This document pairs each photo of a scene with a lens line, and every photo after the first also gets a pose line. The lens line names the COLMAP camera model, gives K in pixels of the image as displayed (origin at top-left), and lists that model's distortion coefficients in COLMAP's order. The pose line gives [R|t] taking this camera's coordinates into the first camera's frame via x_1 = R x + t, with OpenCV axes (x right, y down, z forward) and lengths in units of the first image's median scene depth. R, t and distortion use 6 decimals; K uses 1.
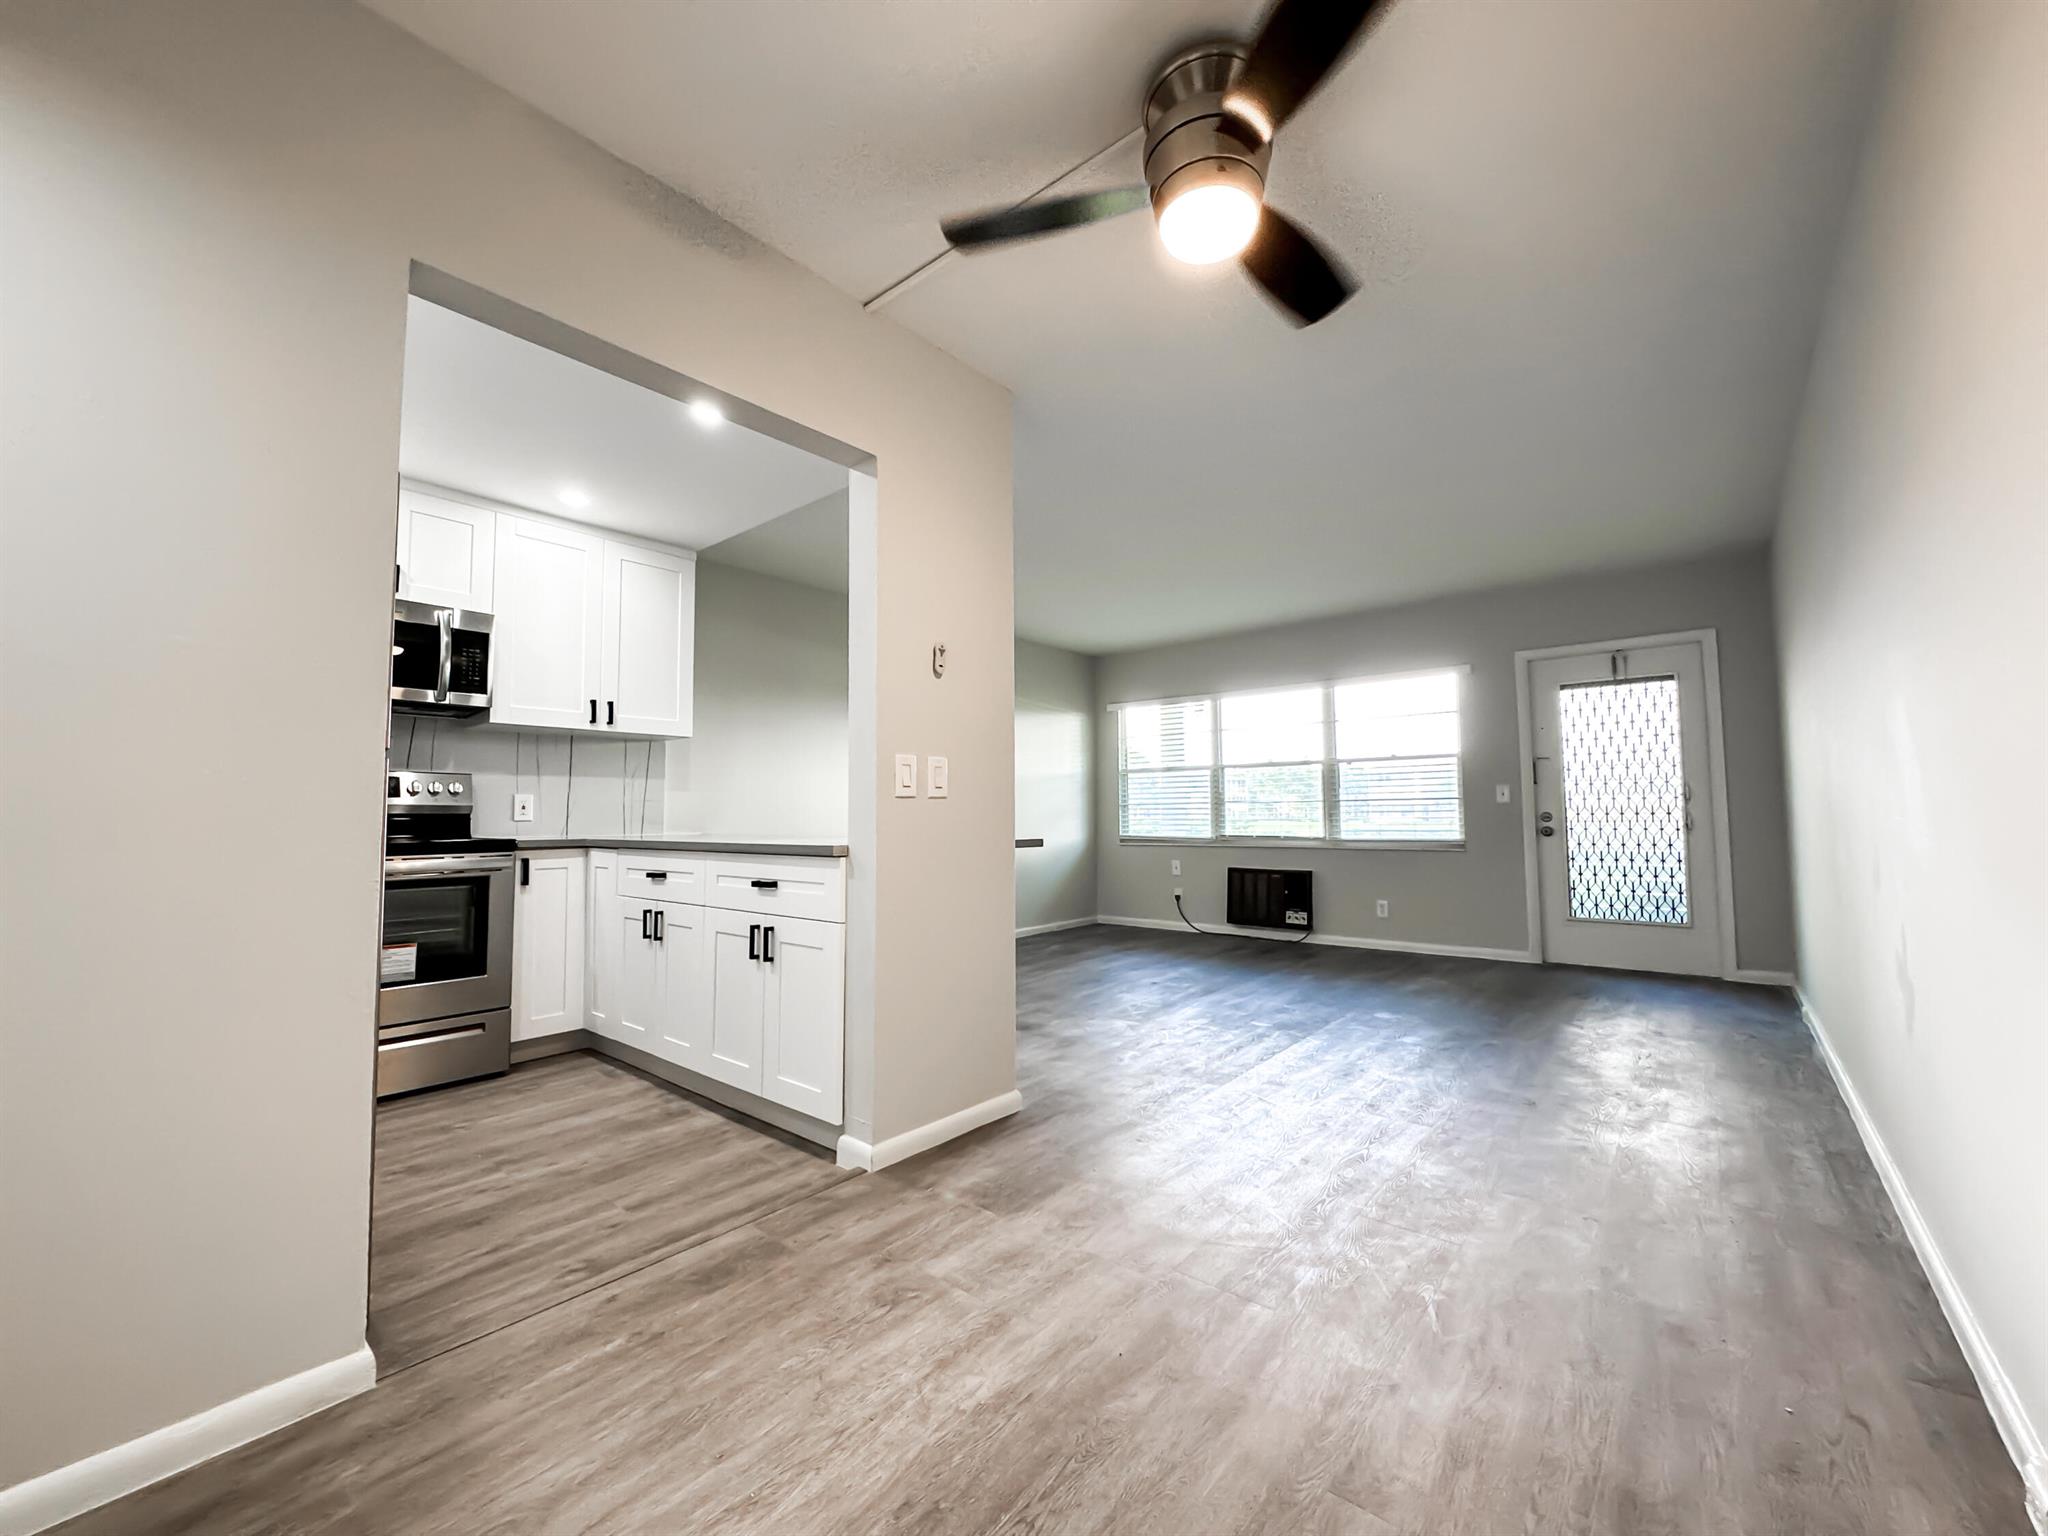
lens RADIAL K [[816.0, 0, 1022.2], [0, 816.0, 766.6], [0, 0, 1]] dist [-0.004670, 0.001270]
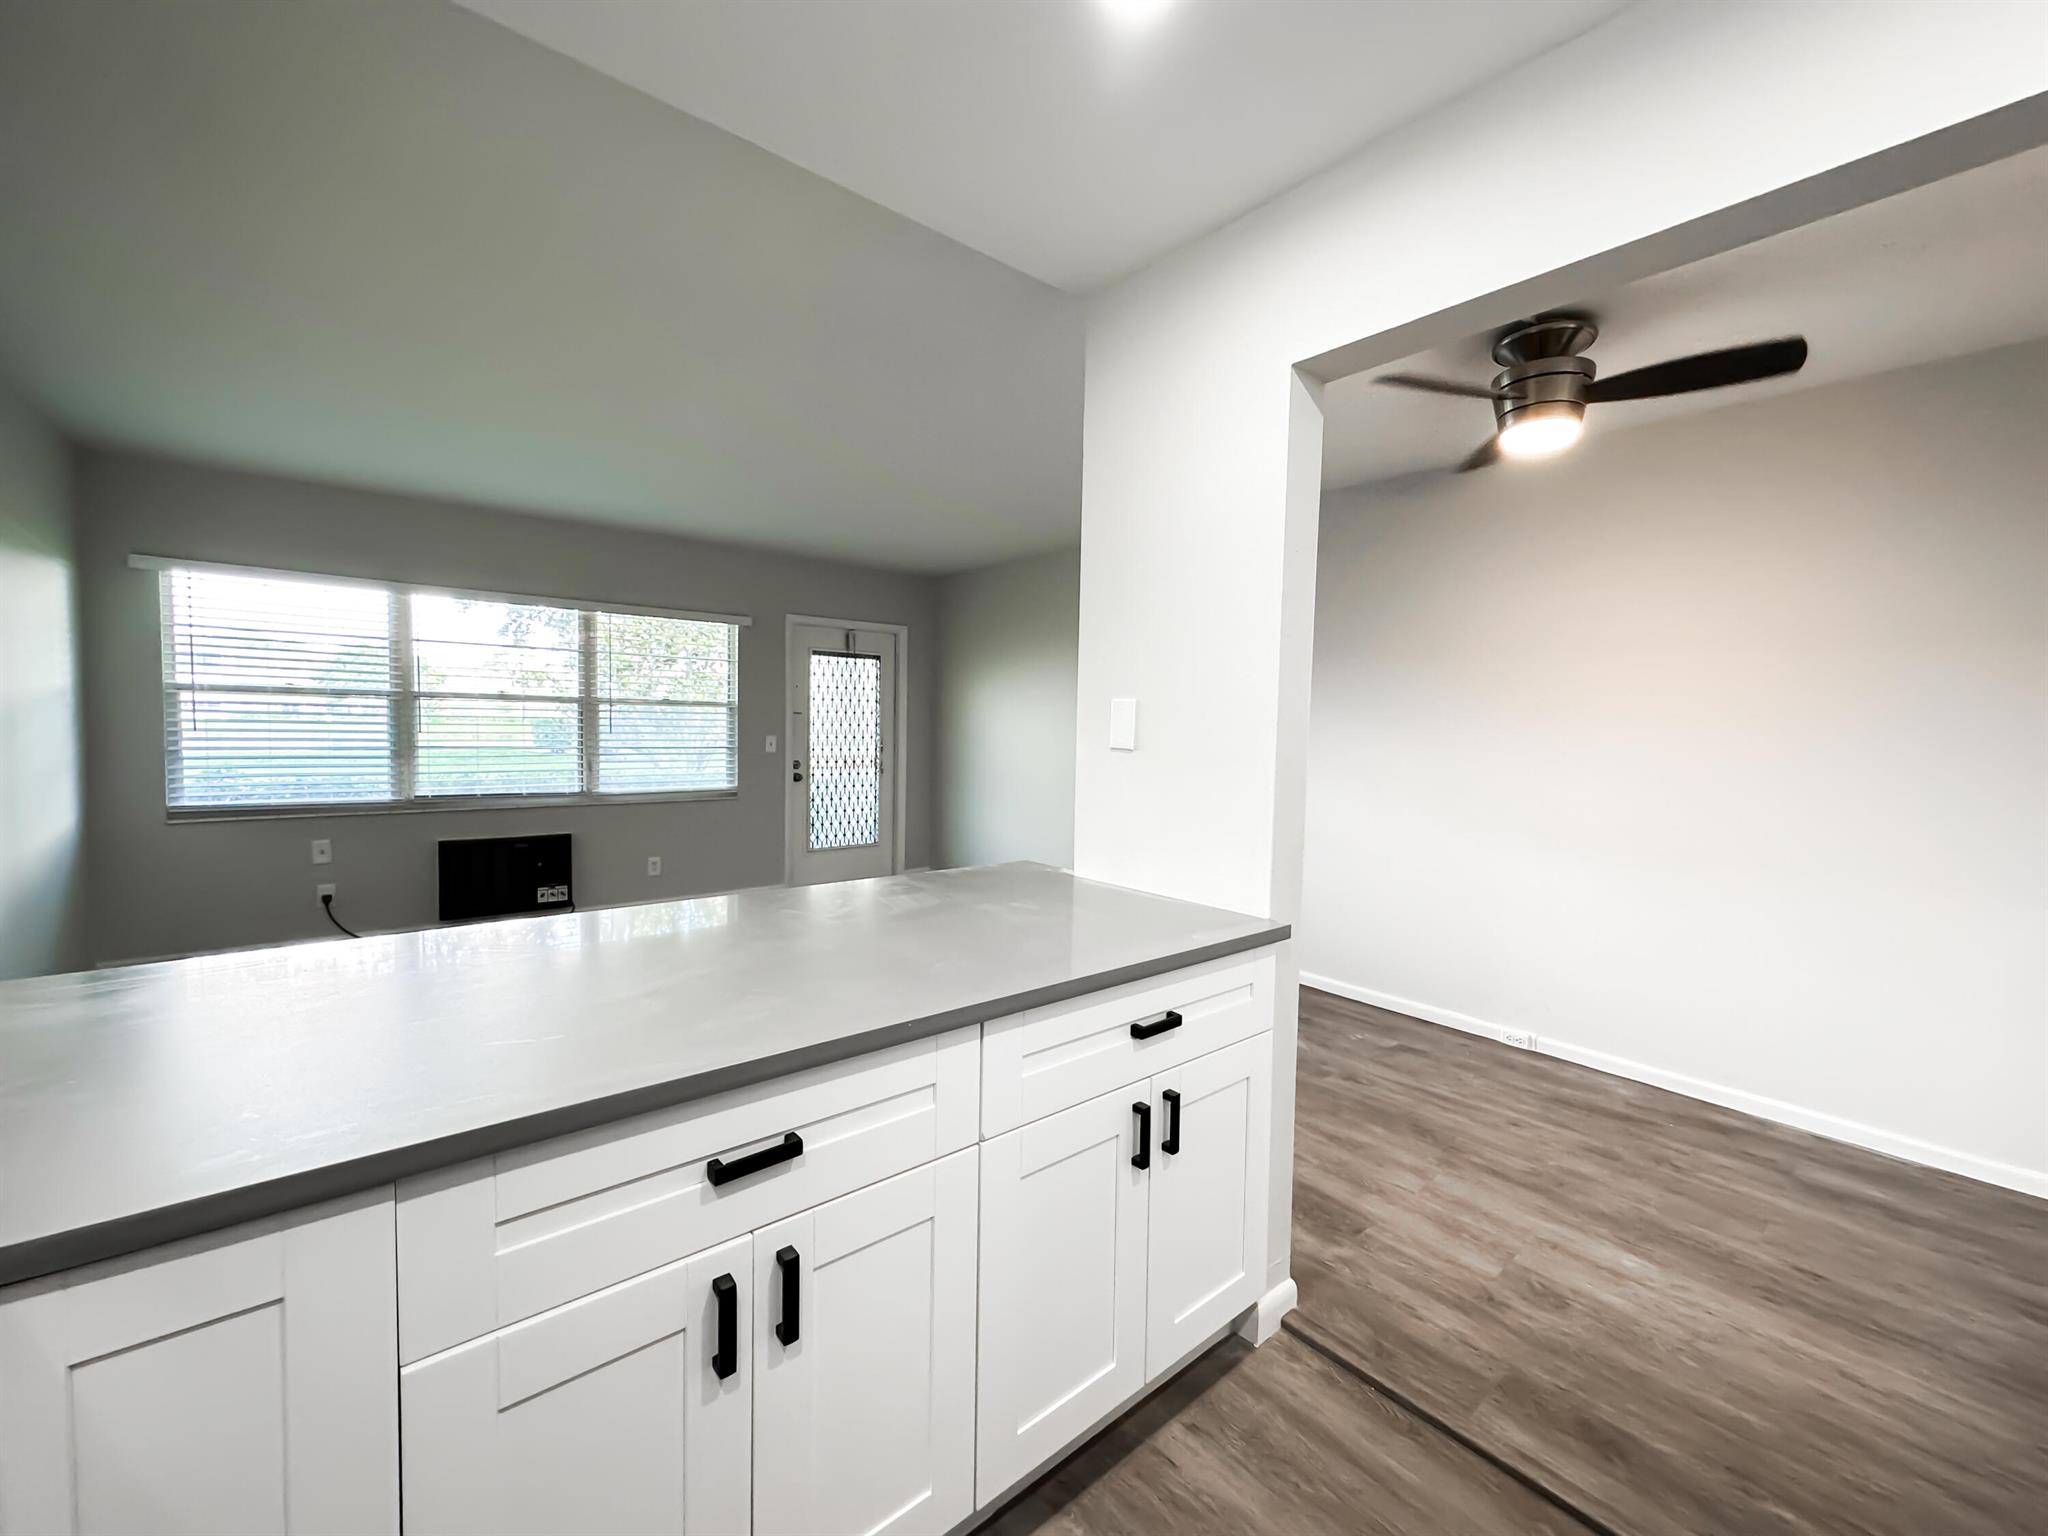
lens RADIAL K [[816.0, 0, 1022.2], [0, 816.0, 766.6], [0, 0, 1]] dist [-0.004670, 0.001270]
pose [[0.176509, -0.041410, 0.983427, -0.431942], [-0.083183, 0.994913, 0.056824, -0.027280], [-0.980778, -0.091835, 0.172167, 0.501662]]
